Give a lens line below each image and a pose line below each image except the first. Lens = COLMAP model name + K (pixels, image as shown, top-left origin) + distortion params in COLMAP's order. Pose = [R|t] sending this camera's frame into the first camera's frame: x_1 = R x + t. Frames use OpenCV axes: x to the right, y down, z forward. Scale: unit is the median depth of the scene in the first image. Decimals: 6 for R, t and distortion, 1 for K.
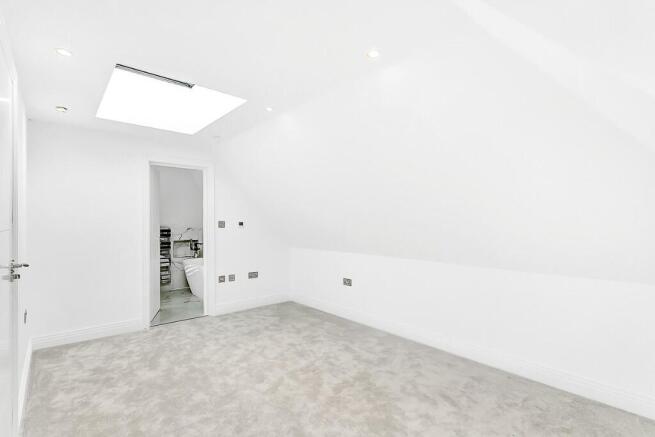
lens RADIAL K [[319.3, 0, 330.9], [0, 319.3, 219.5], [0, 0, 1]] dist [-0.000331, -0.000899]
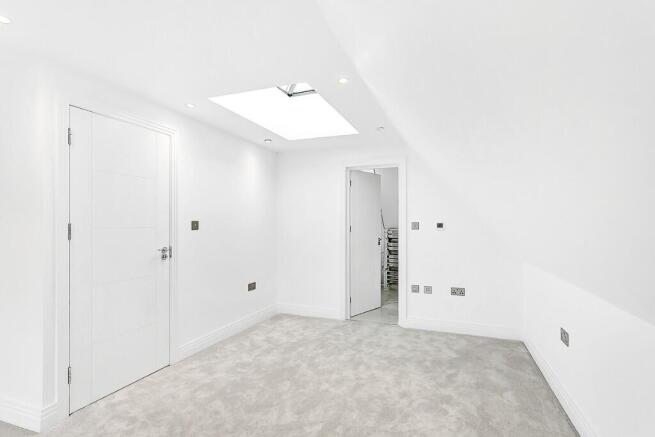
lens RADIAL K [[319.3, 0, 328.9], [0, 319.3, 221.5], [0, 0, 1]] dist [-0.000331, -0.000899]
pose [[0.457331, -0.004551, -0.889285, 0.408120], [0.006611, 0.999977, -0.001718, 0.004048], [0.889272, -0.005094, 0.457350, 0.493174]]
